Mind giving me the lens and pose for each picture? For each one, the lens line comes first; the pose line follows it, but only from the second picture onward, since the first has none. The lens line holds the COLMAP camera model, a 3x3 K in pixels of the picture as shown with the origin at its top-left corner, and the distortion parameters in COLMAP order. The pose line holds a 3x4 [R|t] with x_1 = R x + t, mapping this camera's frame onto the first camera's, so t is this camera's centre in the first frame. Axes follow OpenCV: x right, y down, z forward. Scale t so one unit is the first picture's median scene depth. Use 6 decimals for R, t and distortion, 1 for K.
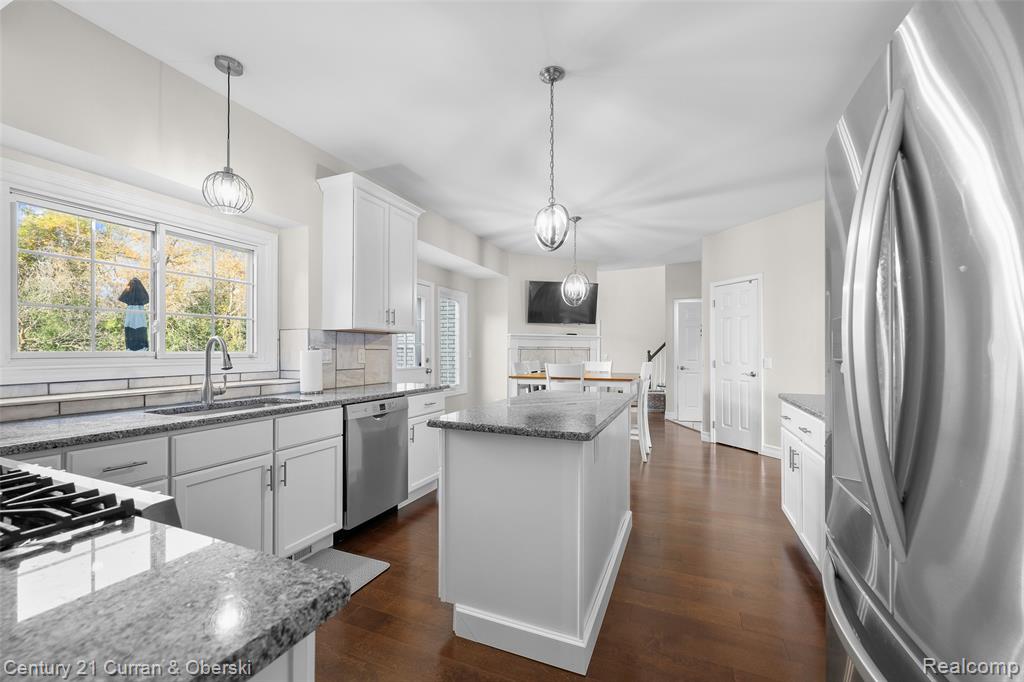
lens RADIAL K [[410.3, 0, 512.5], [0, 410.3, 348.9], [0, 0, 1]] dist [0.001086, -0.000573]
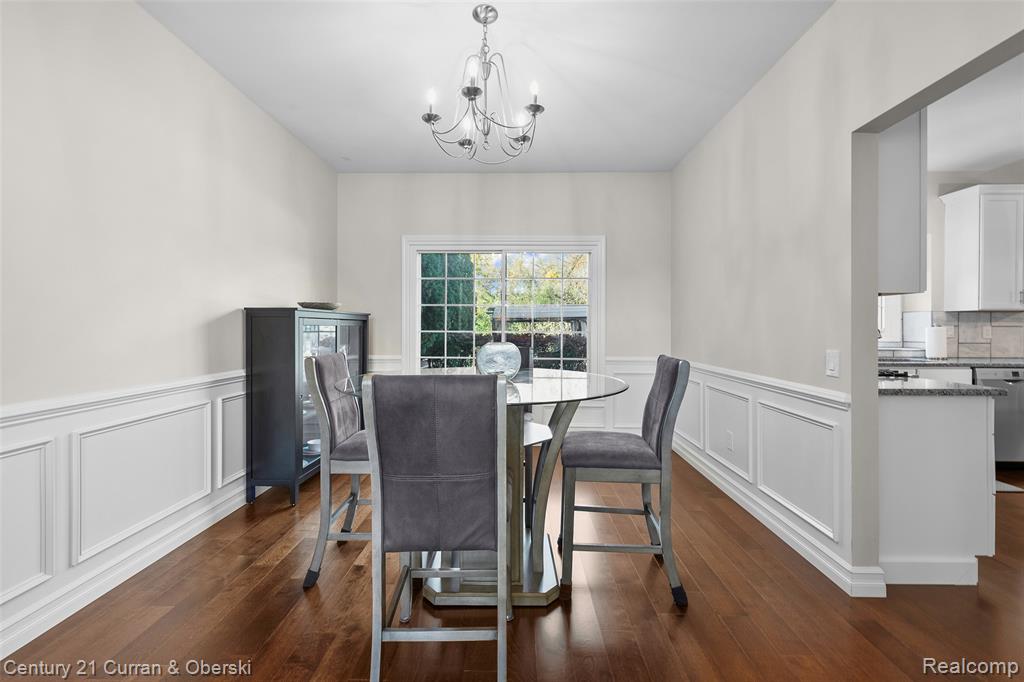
lens RADIAL K [[410.3, 0, 504.7], [0, 410.3, 327.6], [0, 0, 1]] dist [0.001086, -0.000573]
pose [[0.366175, 0.000753, -0.930546, 0.230517], [0.004254, 0.999988, 0.002483, -0.004496], [0.930536, -0.004868, 0.366167, -0.755786]]
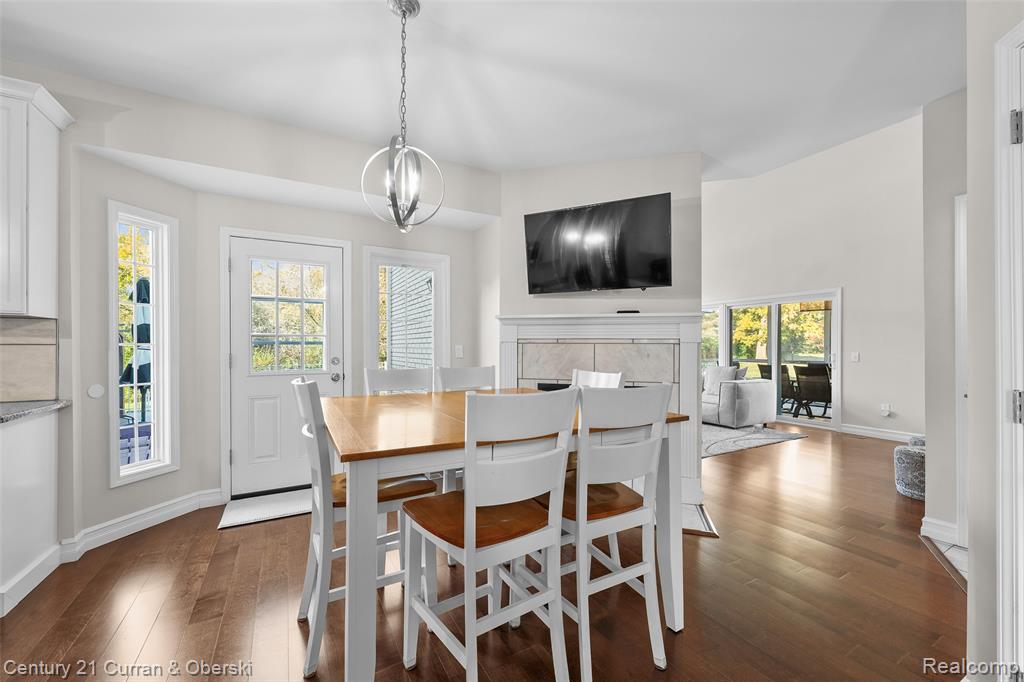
lens RADIAL K [[410.3, 0, 515.5], [0, 410.3, 344.7], [0, 0, 1]] dist [0.001086, -0.000573]
pose [[0.790482, 0.000035, -0.612485, 0.722678], [0.003201, 0.999986, 0.004188, 0.001391], [0.612477, -0.005271, 0.790471, 1.140540]]
